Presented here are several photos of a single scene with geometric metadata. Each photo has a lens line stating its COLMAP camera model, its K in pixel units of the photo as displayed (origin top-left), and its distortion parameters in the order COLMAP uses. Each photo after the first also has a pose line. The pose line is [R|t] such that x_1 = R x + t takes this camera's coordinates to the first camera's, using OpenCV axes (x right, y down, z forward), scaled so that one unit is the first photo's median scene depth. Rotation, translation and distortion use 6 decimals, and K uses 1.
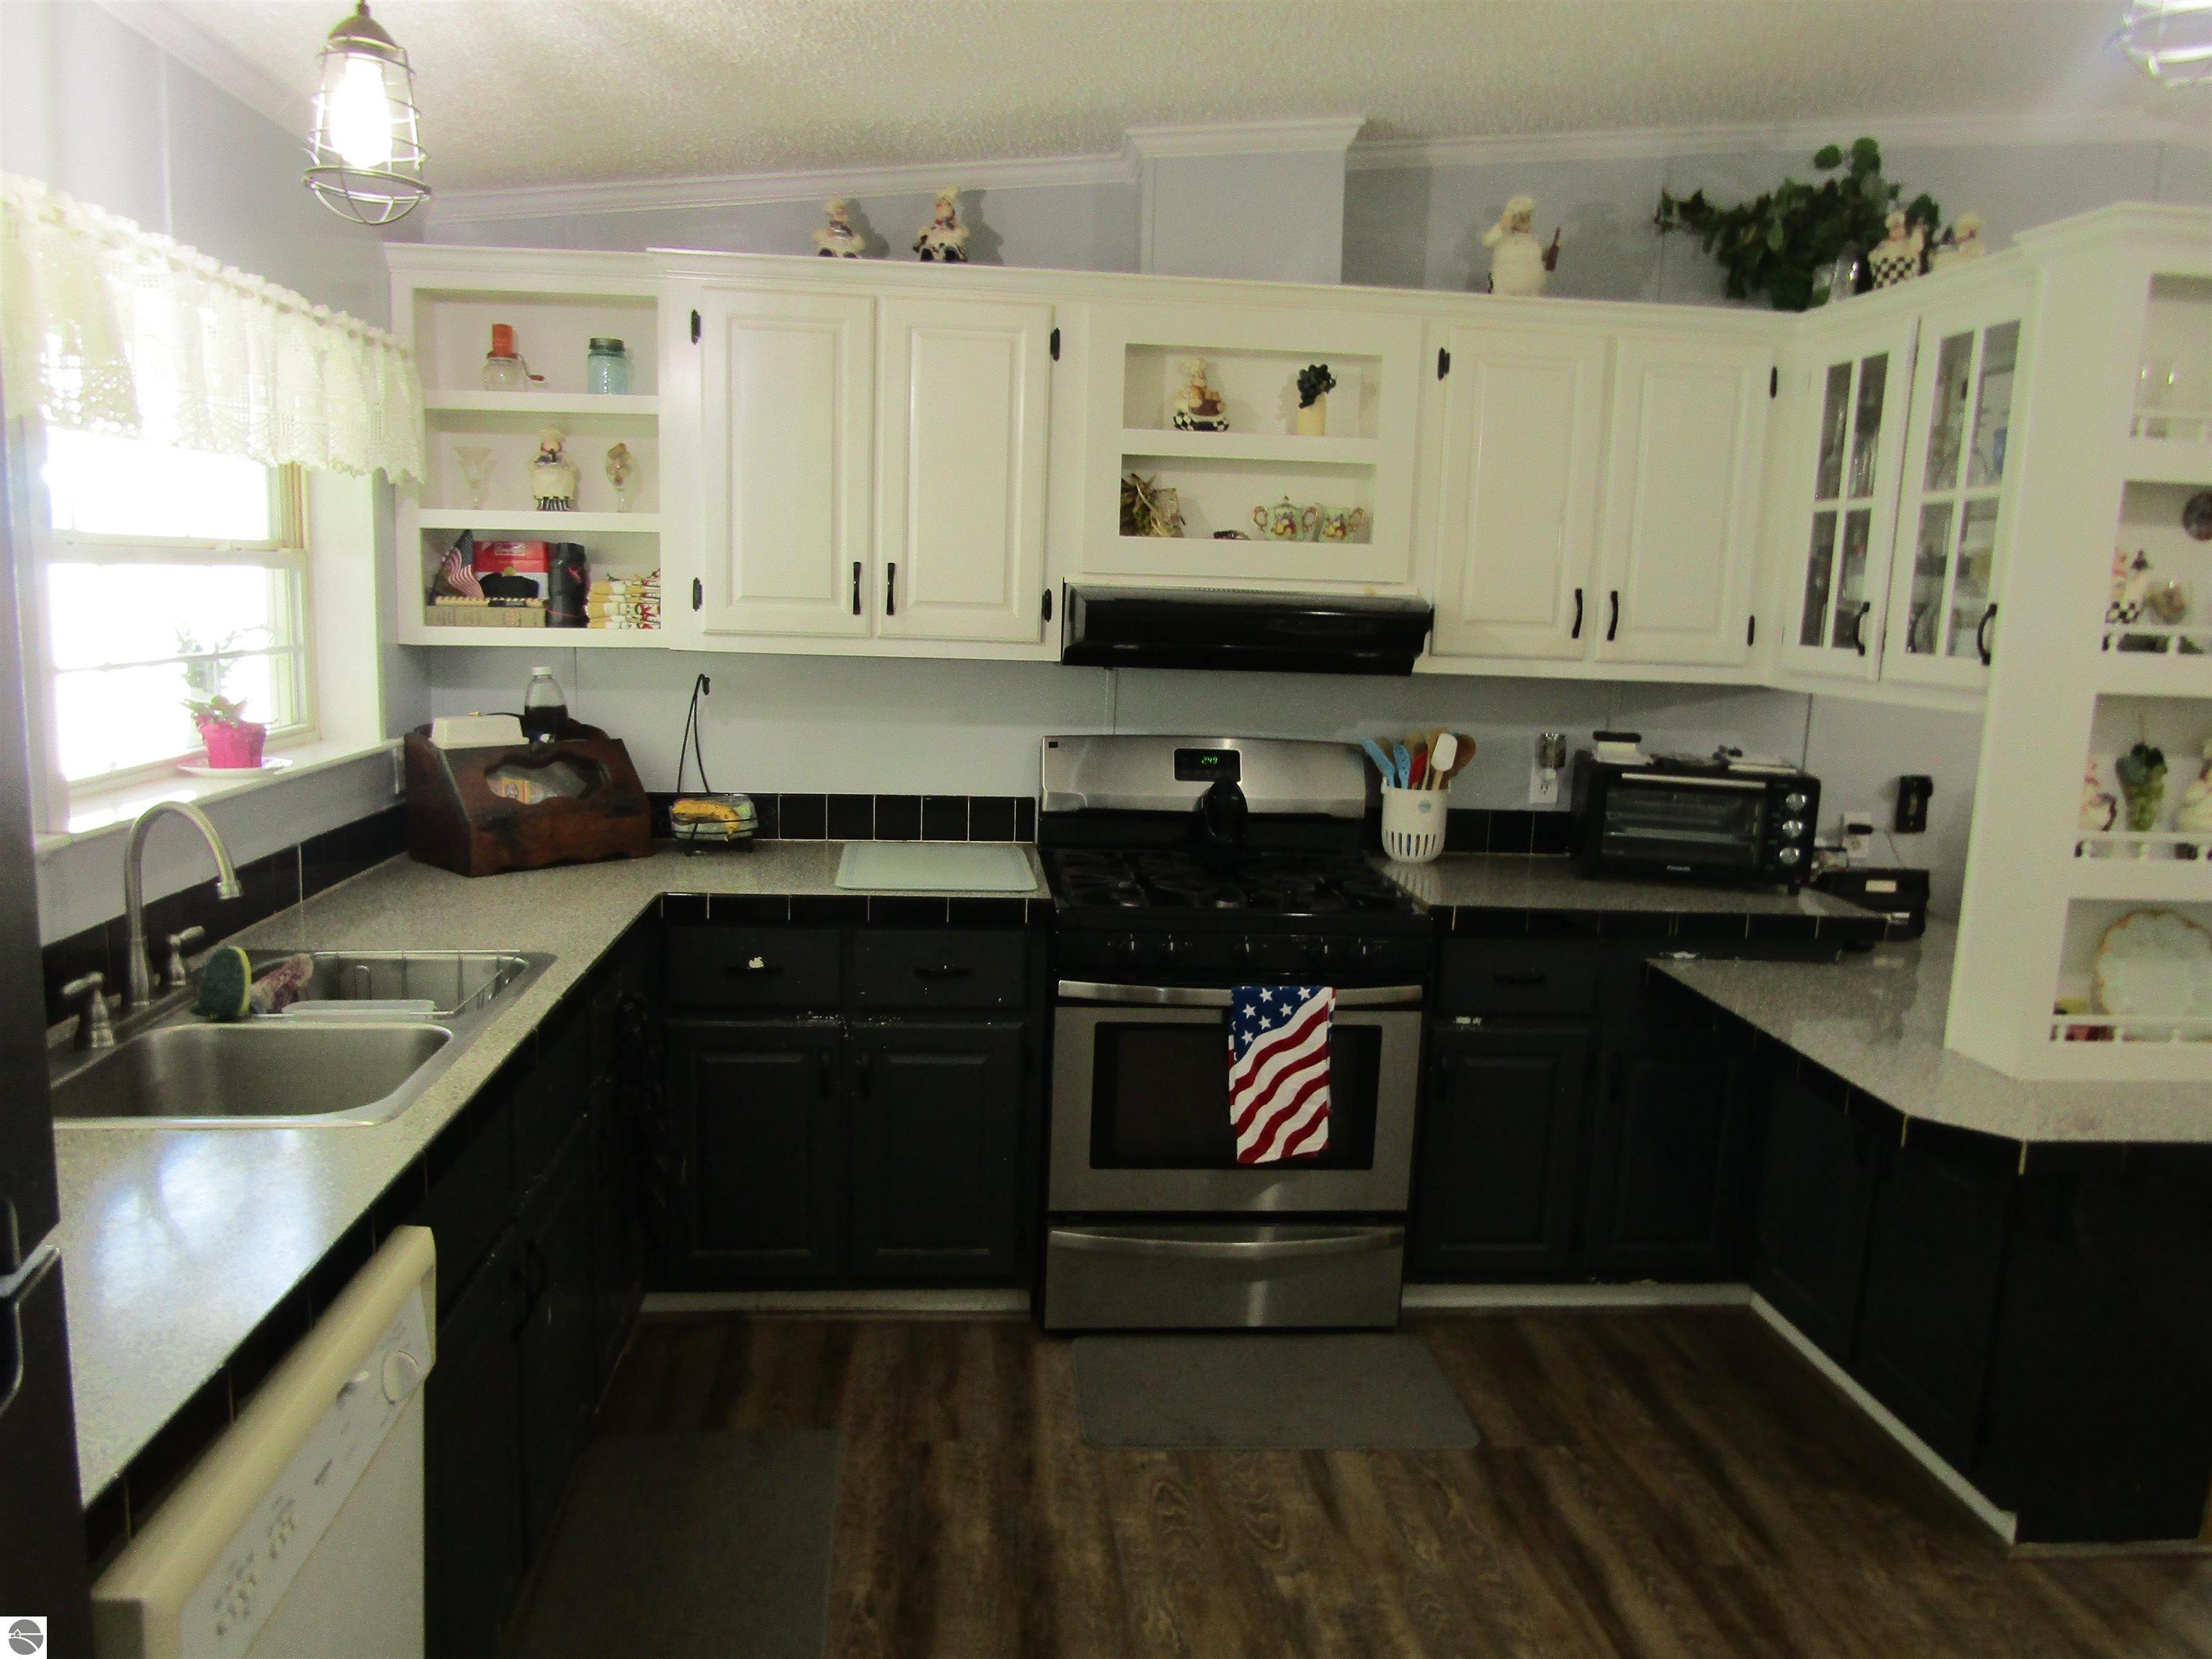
lens RADIAL K [[1578.1, 0, 1101.6], [0, 1578.1, 838.6], [0, 0, 1]] dist [-0.001425, 0.008094]
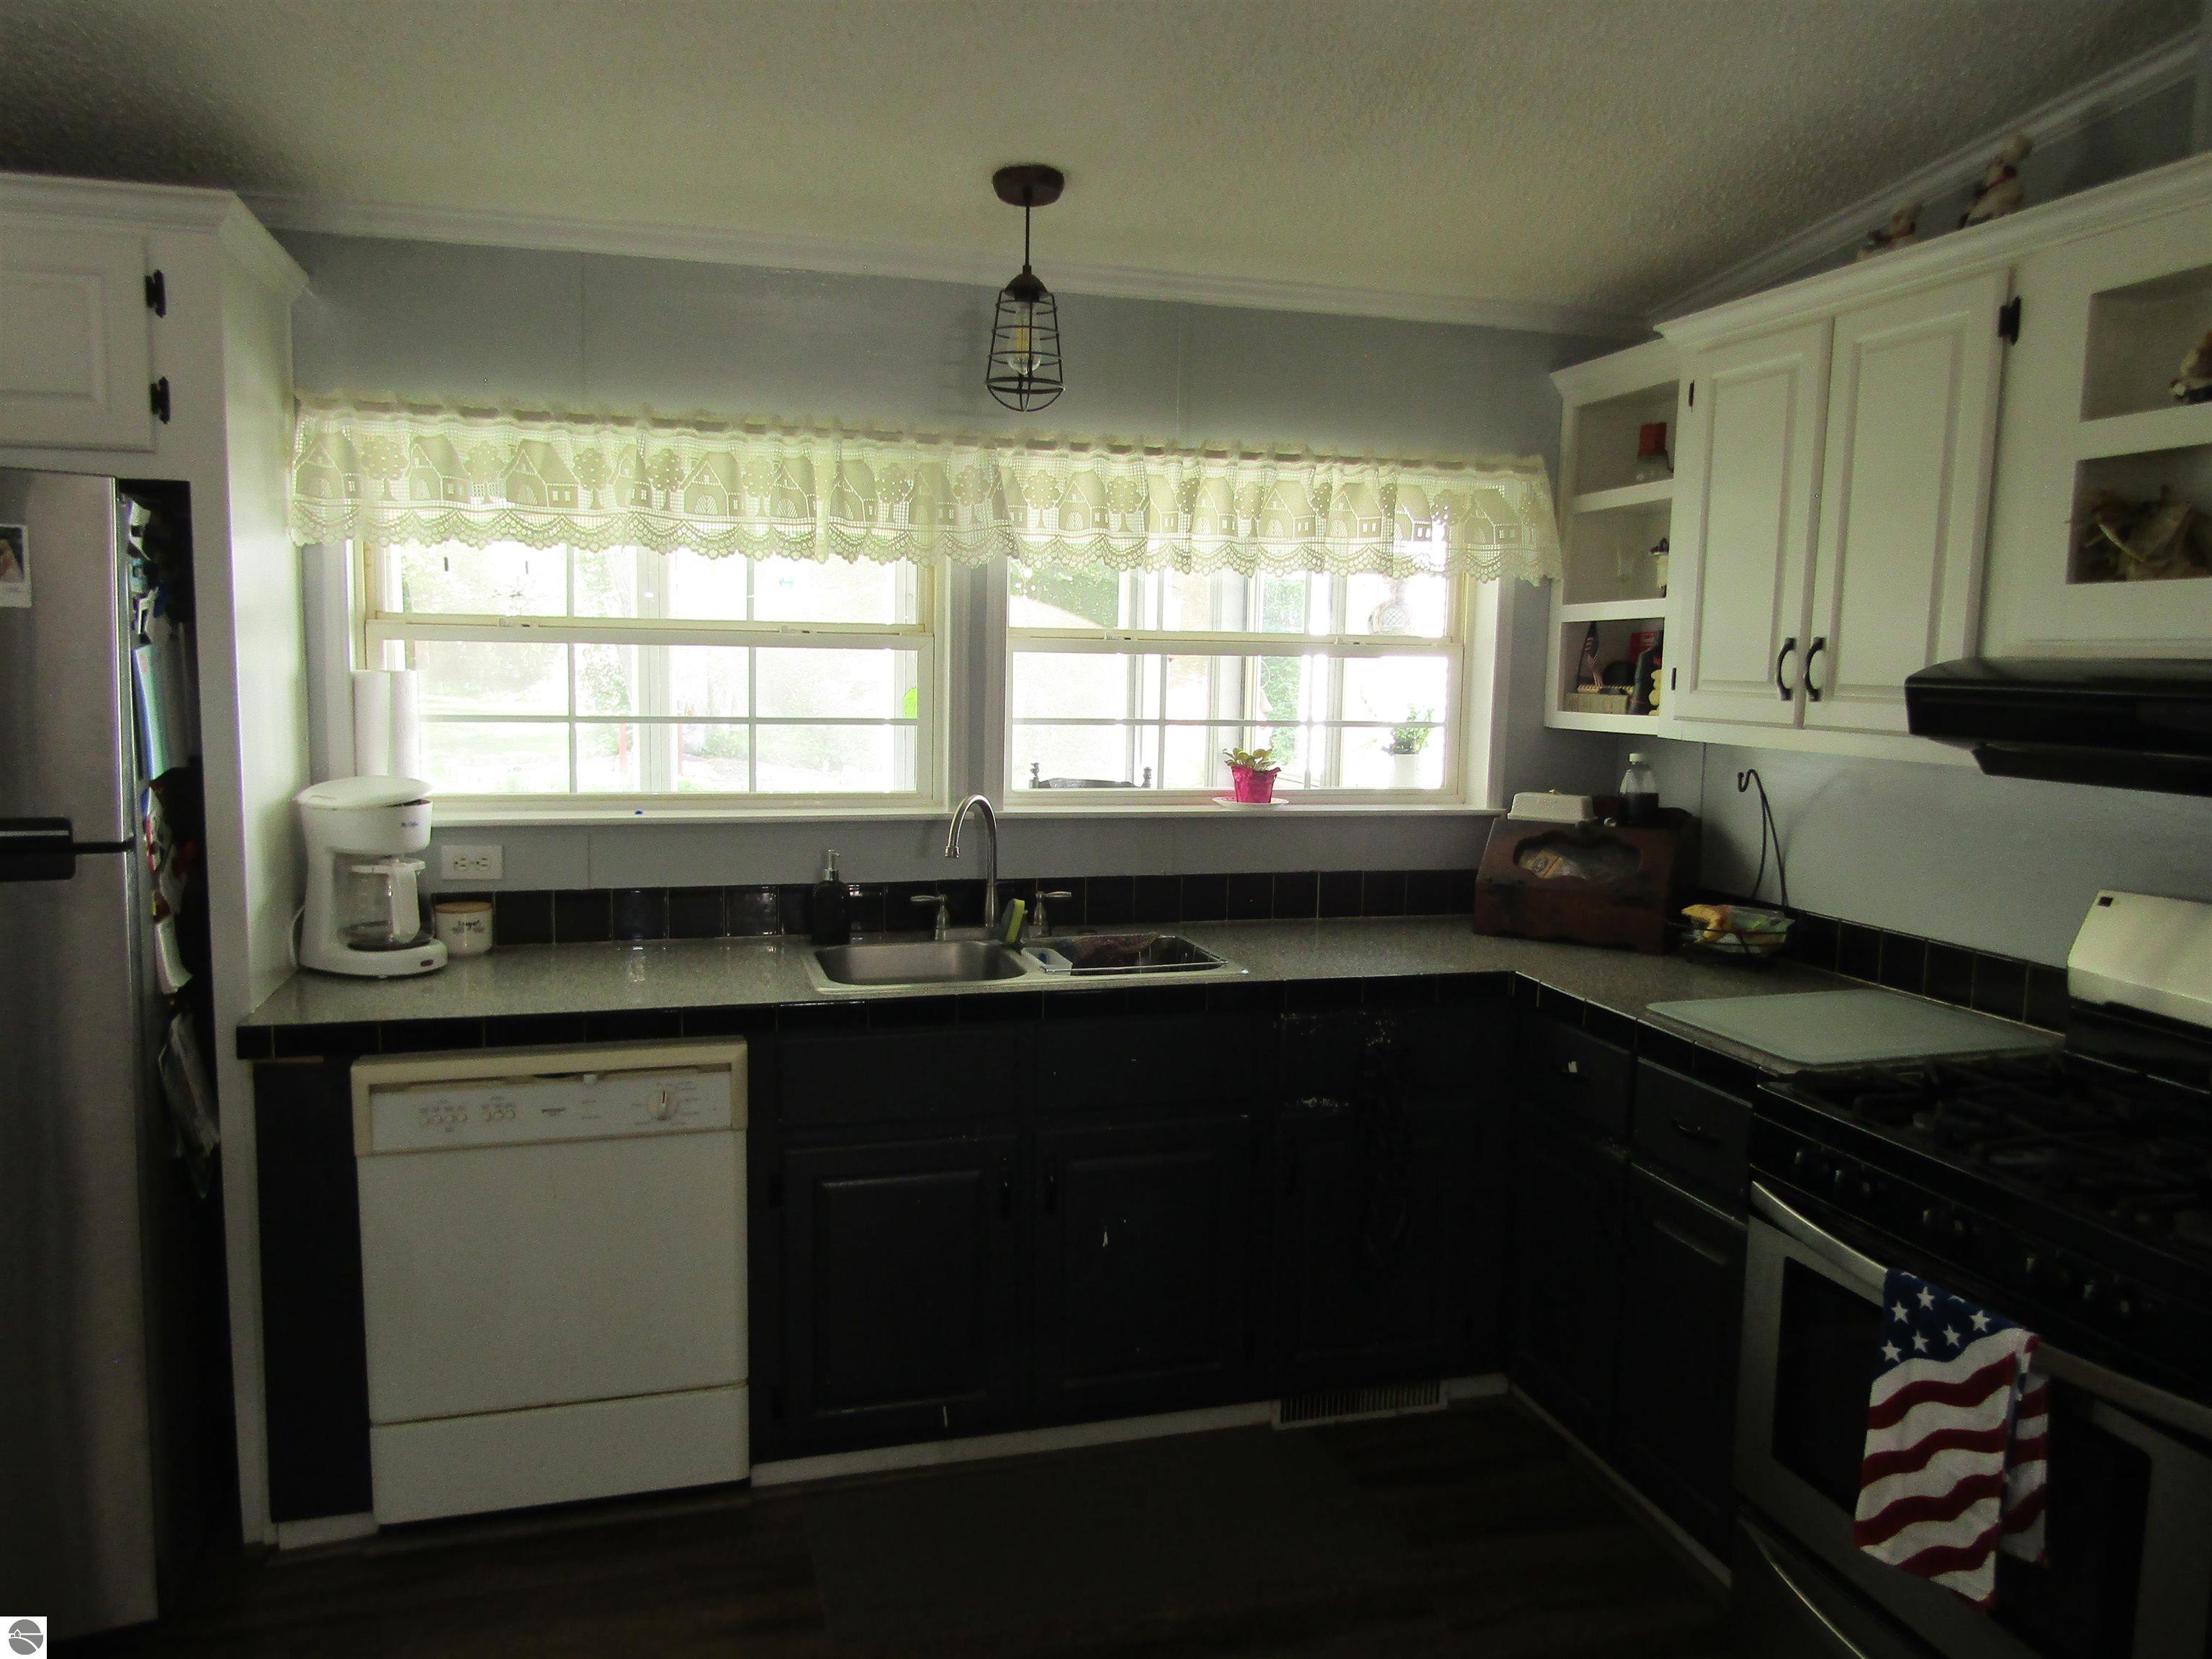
lens RADIAL K [[1578.1, 0, 1107.1], [0, 1578.1, 819.2], [0, 0, 1]] dist [-0.001425, 0.008094]
pose [[0.191635, 0.073978, -0.978674, 0.626890], [-0.173347, 0.984030, 0.040440, -0.054747], [0.966037, 0.161901, 0.201399, 0.525315]]
